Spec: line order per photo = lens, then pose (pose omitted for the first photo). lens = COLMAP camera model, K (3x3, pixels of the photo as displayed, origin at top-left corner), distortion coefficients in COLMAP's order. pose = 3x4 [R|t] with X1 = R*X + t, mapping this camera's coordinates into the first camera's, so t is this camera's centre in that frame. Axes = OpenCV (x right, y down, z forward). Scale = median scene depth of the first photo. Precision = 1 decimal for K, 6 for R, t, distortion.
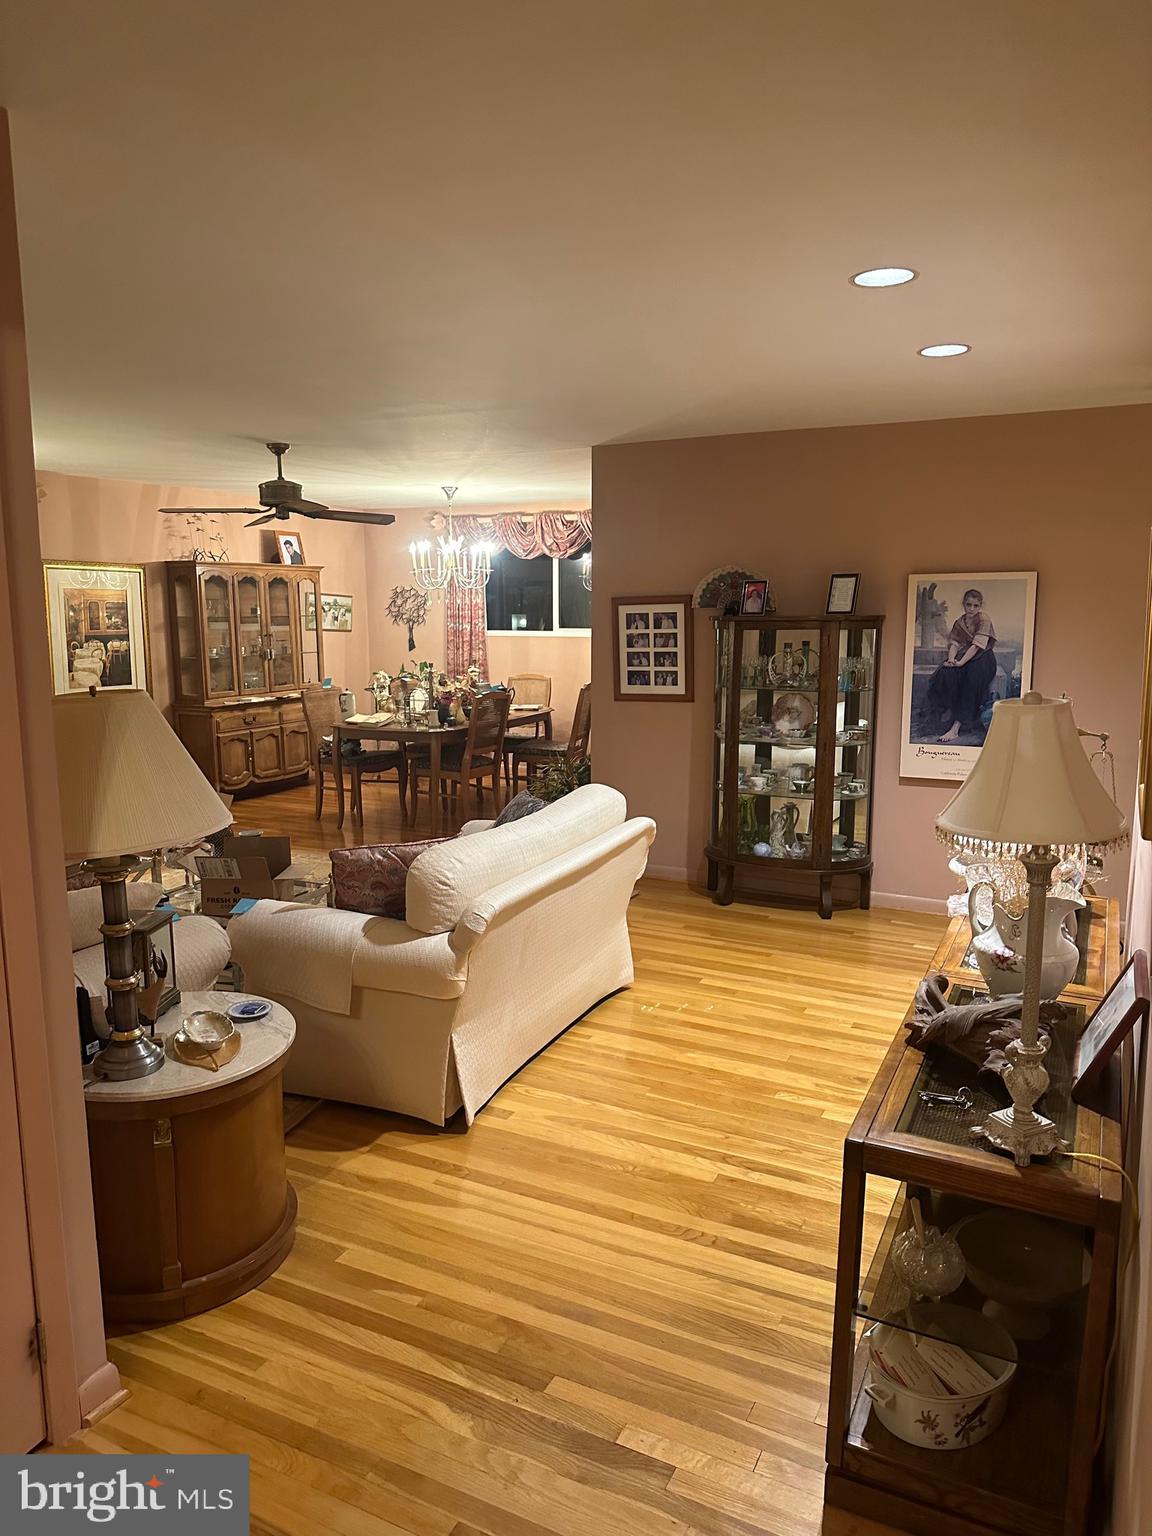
lens RADIAL K [[1071.8, 0, 582.3], [0, 1071.8, 775.1], [0, 0, 1]] dist [0.046660, -0.035311]
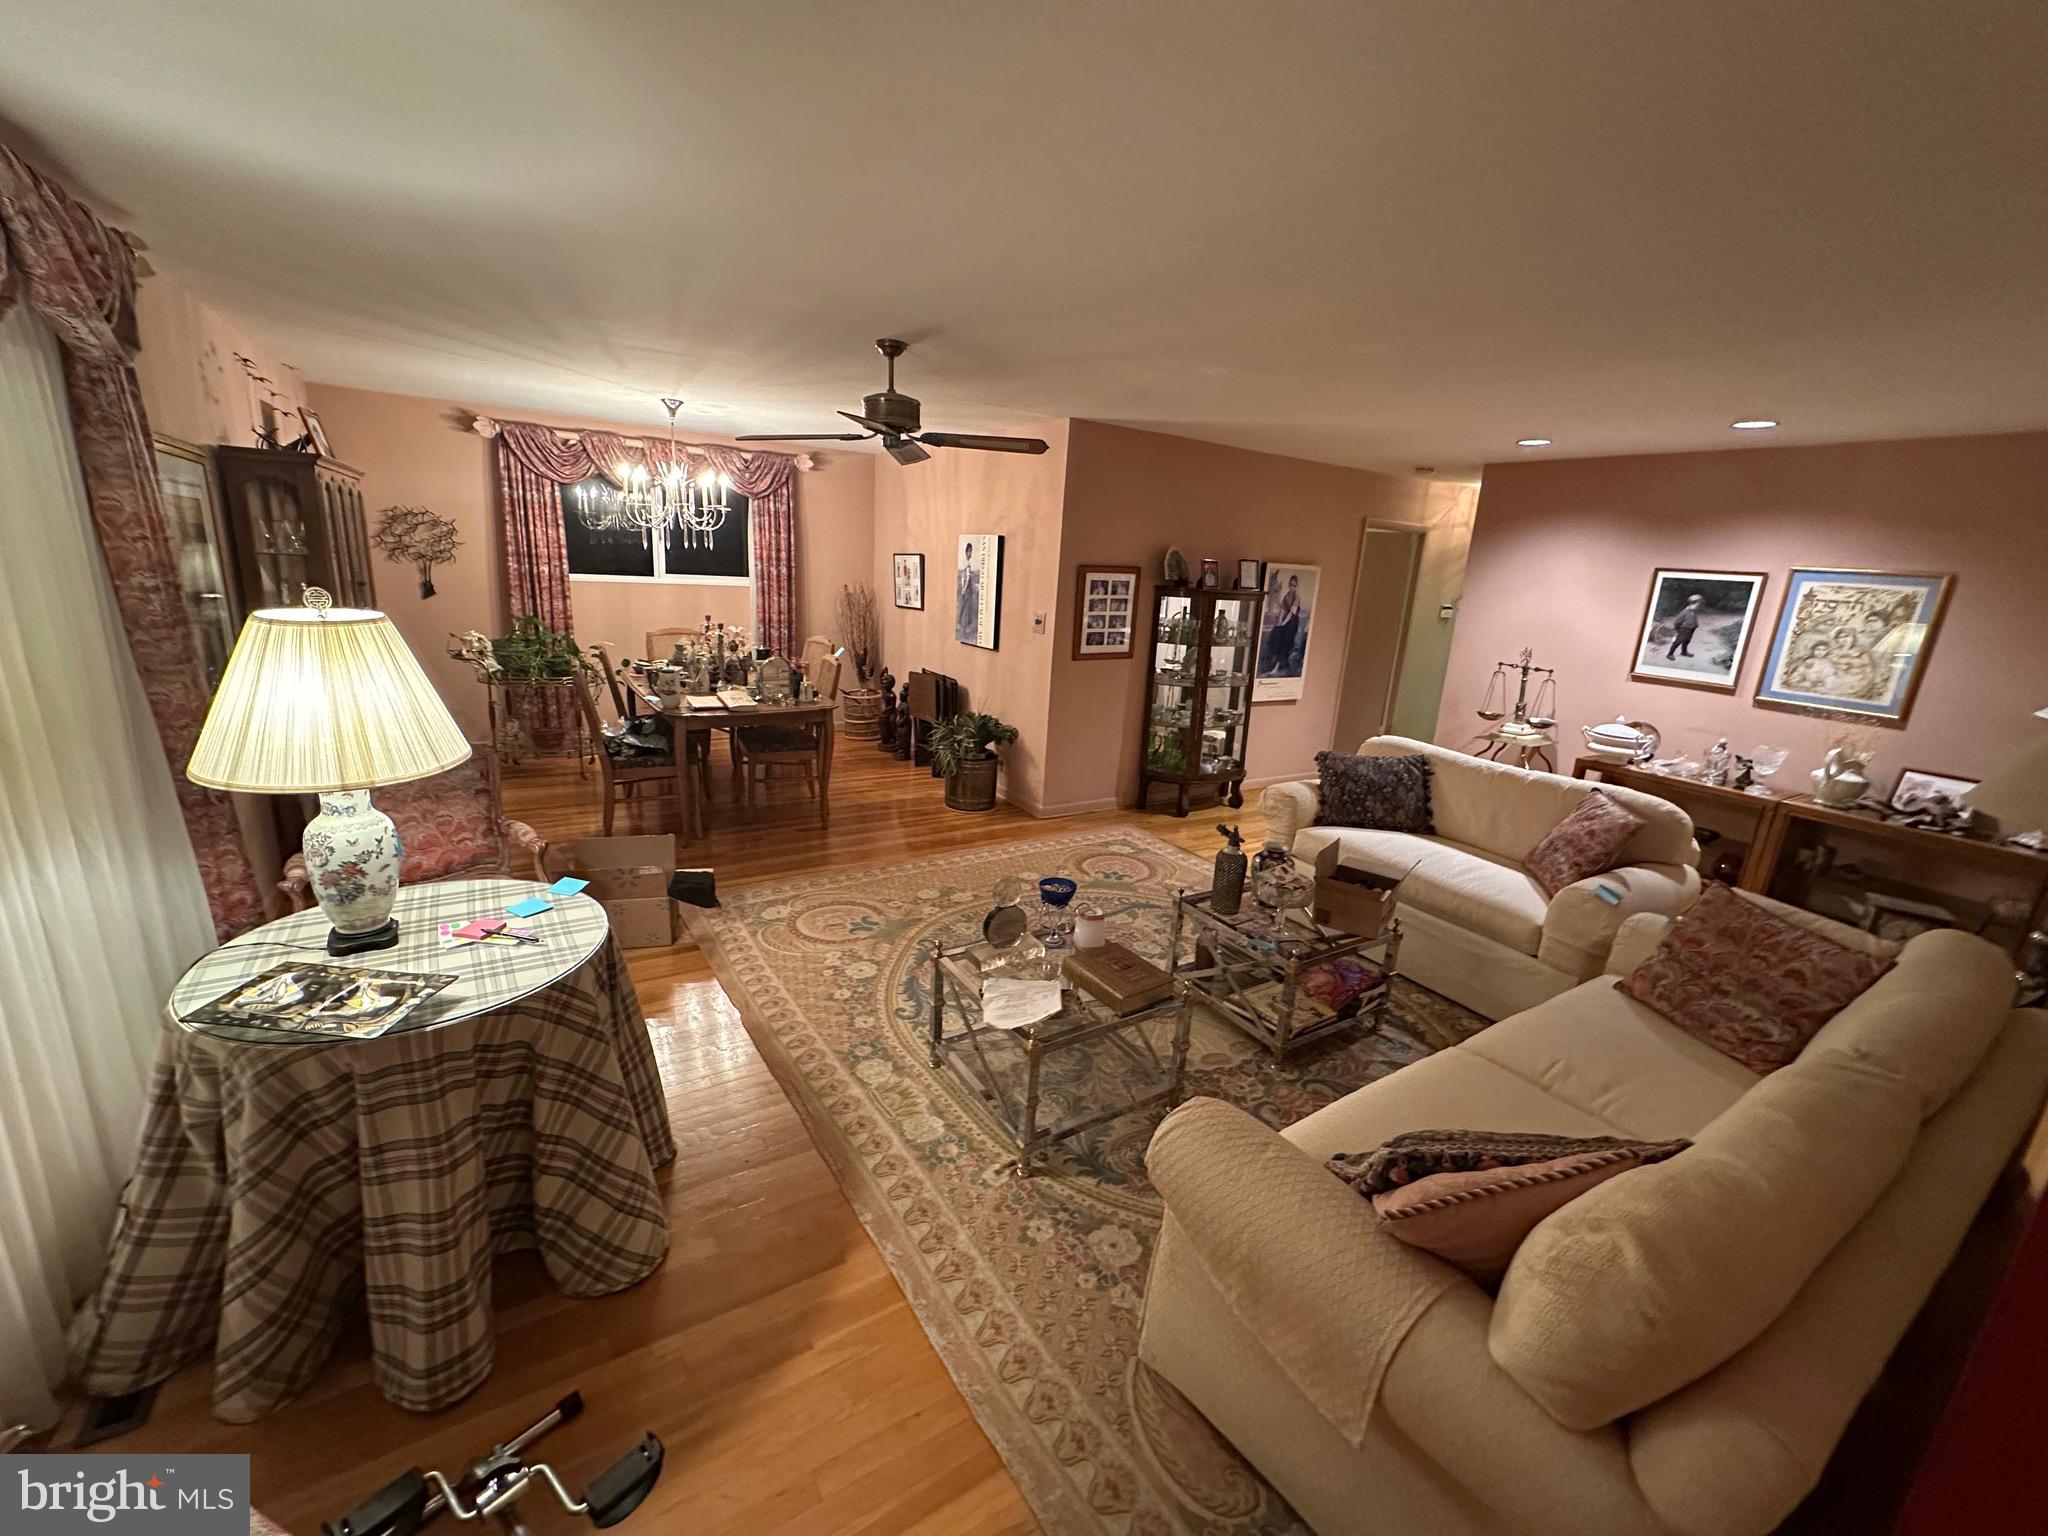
lens RADIAL K [[832.1, 0, 1037.5], [0, 832.1, 769.7], [0, 0, 1]] dist [-0.018901, -0.000026]
pose [[0.521054, -0.171863, 0.836042, -0.741476], [0.076216, 0.984974, 0.154978, -0.096412], [-0.850114, -0.017032, 0.526323, 0.600665]]
